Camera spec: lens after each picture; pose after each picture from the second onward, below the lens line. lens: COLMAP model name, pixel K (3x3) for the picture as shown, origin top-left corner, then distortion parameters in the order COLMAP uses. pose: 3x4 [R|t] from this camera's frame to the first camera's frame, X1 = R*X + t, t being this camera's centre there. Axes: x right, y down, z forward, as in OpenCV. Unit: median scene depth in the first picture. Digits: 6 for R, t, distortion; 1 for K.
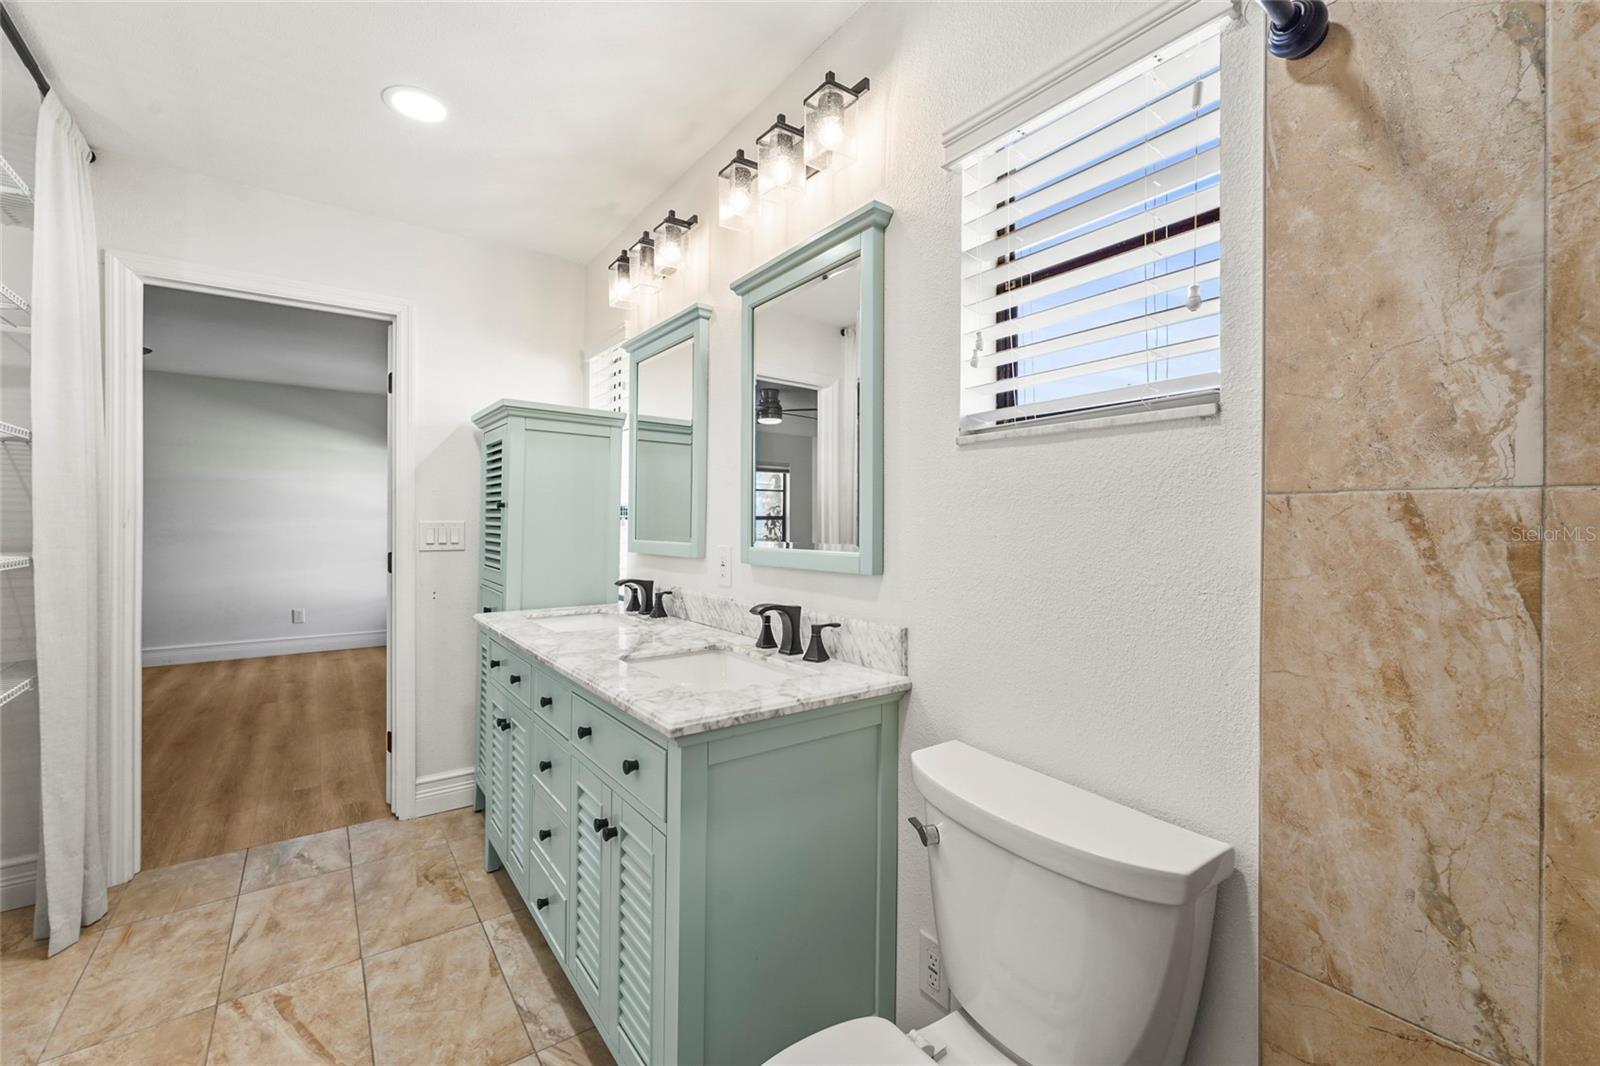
lens RADIAL K [[663.4, 0, 799.7], [0, 663.4, 525.1], [0, 0, 1]] dist [0.001914, 0.000145]
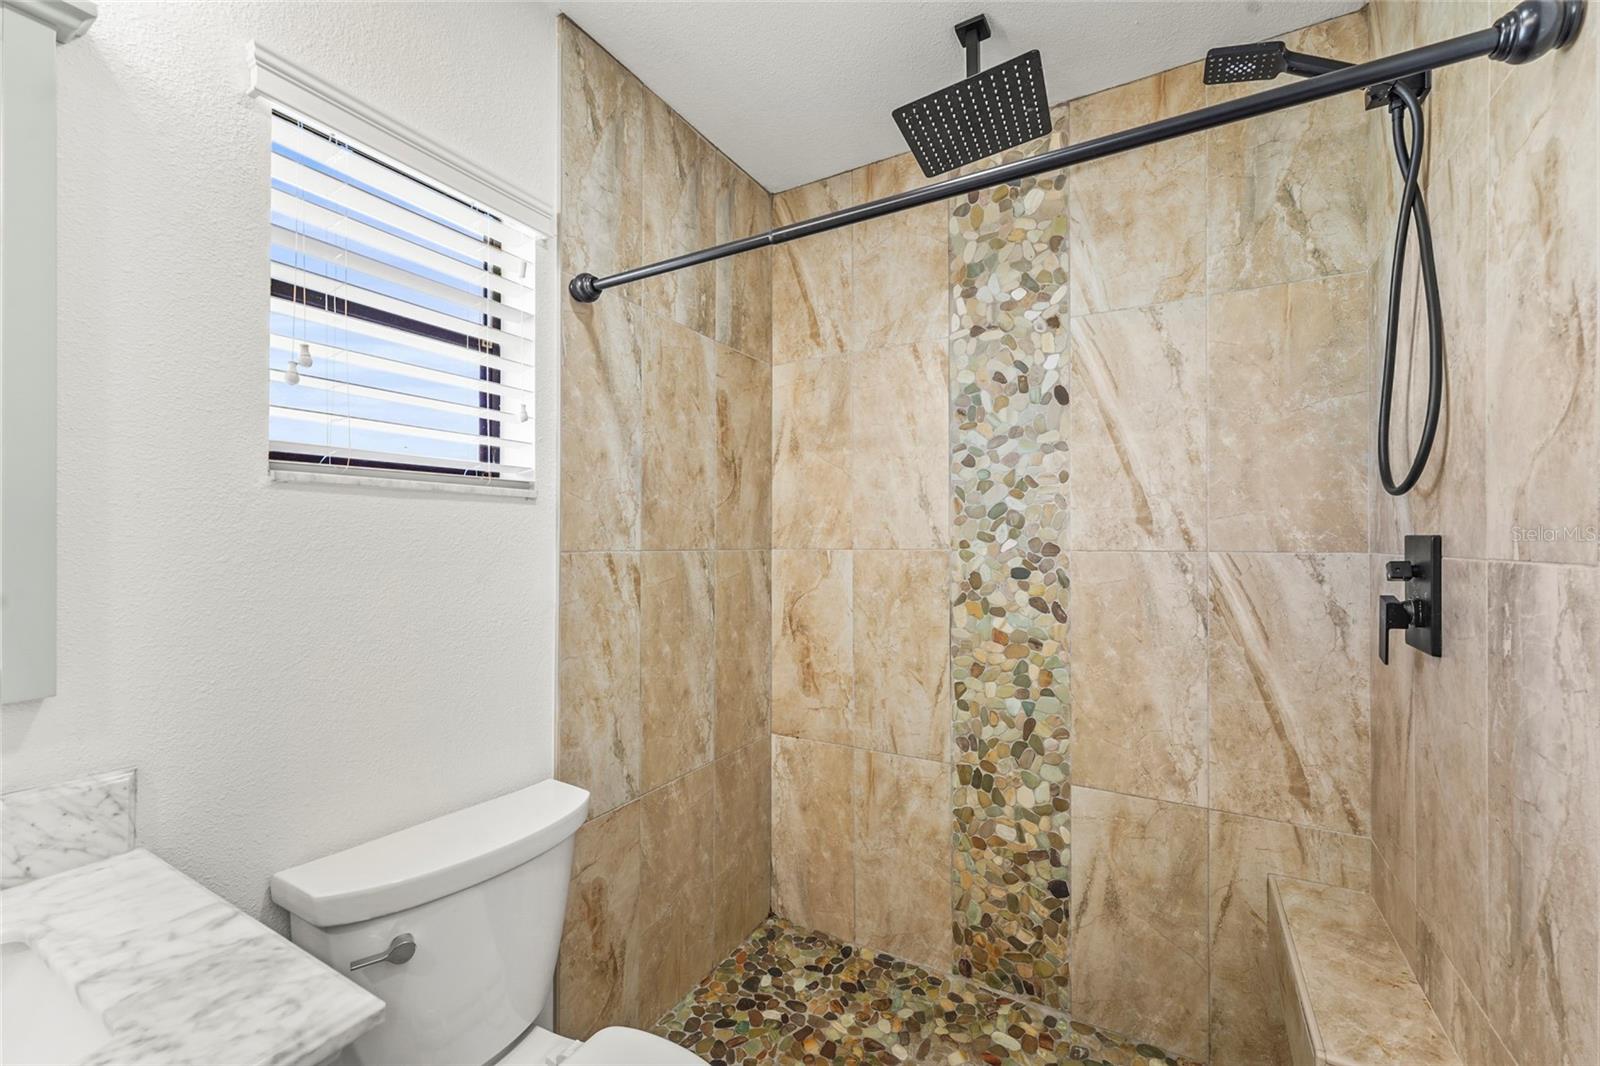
lens RADIAL K [[663.4, 0, 793.2], [0, 663.4, 535.9], [0, 0, 1]] dist [0.001914, 0.000145]
pose [[-0.405318, -0.005015, 0.914162, -1.131500], [-0.004846, 0.999983, 0.003337, -0.105779], [-0.914163, -0.003077, -0.405335, 1.265839]]
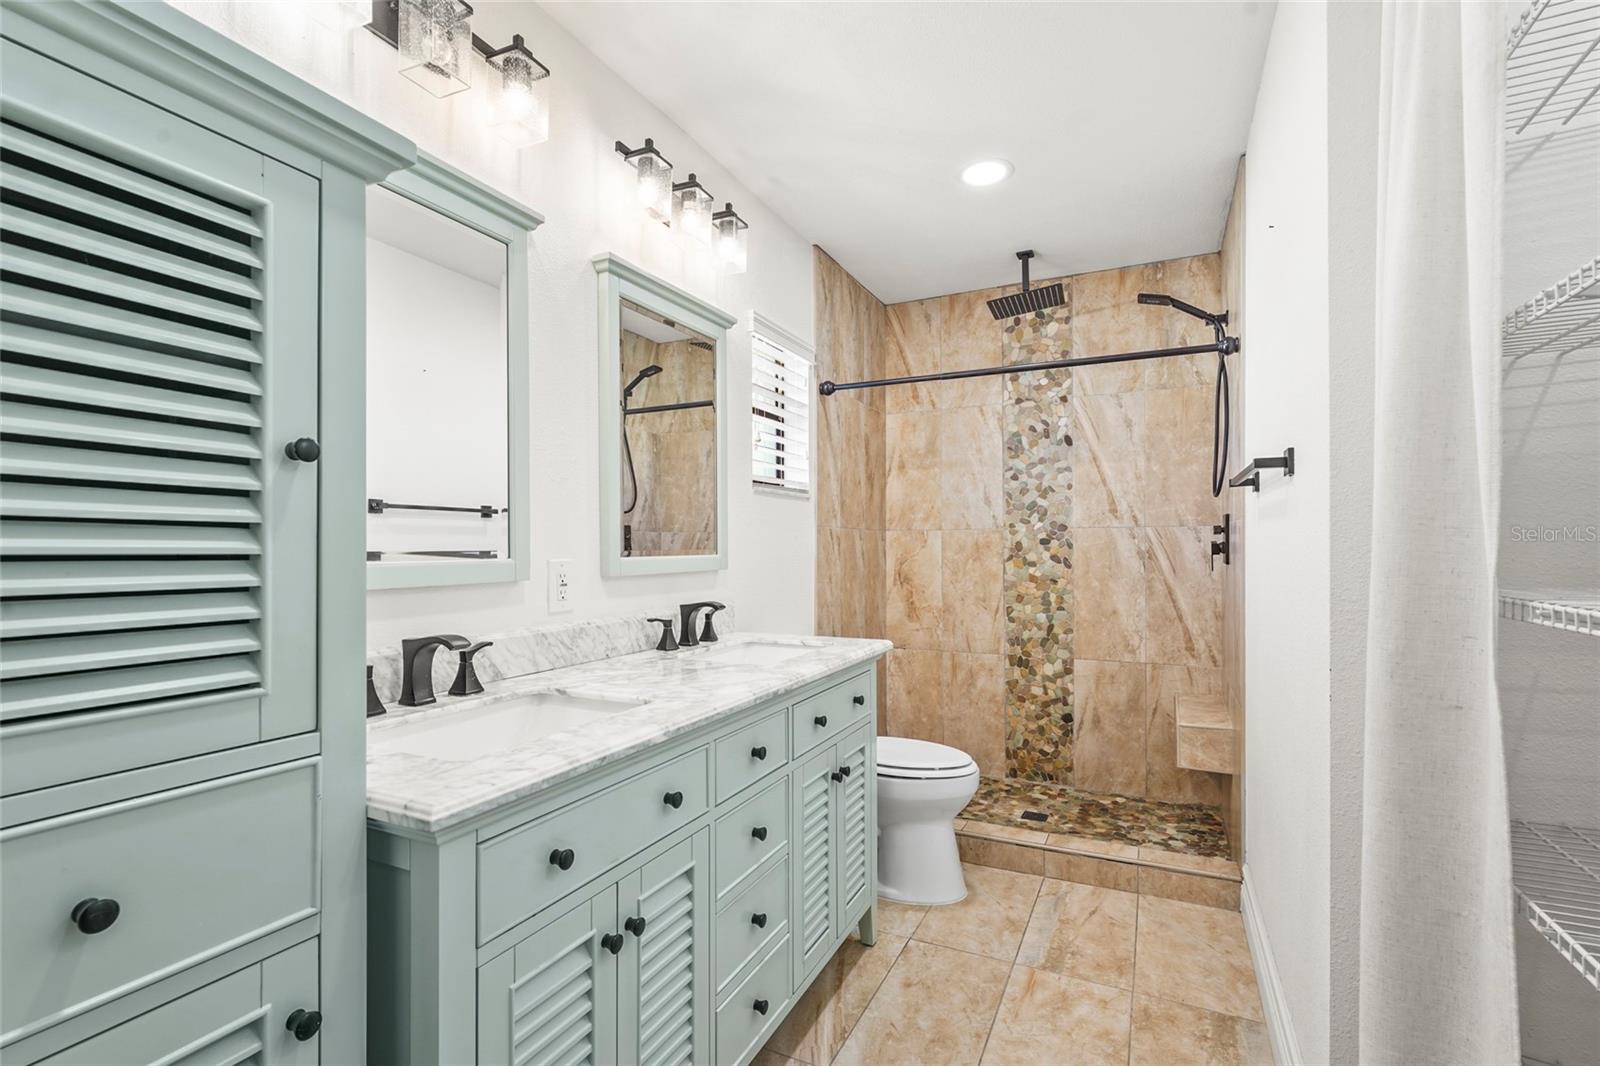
lens RADIAL K [[725.4, 0, 804.7], [0, 725.4, 543.5], [0, 0, 1]] dist [0.008188, -0.001009]
pose [[-0.465590, -0.005911, 0.884981, -2.548499], [-0.002811, 0.999983, 0.005200, 0.019129], [-0.884996, -0.000066, -0.465598, 2.932424]]
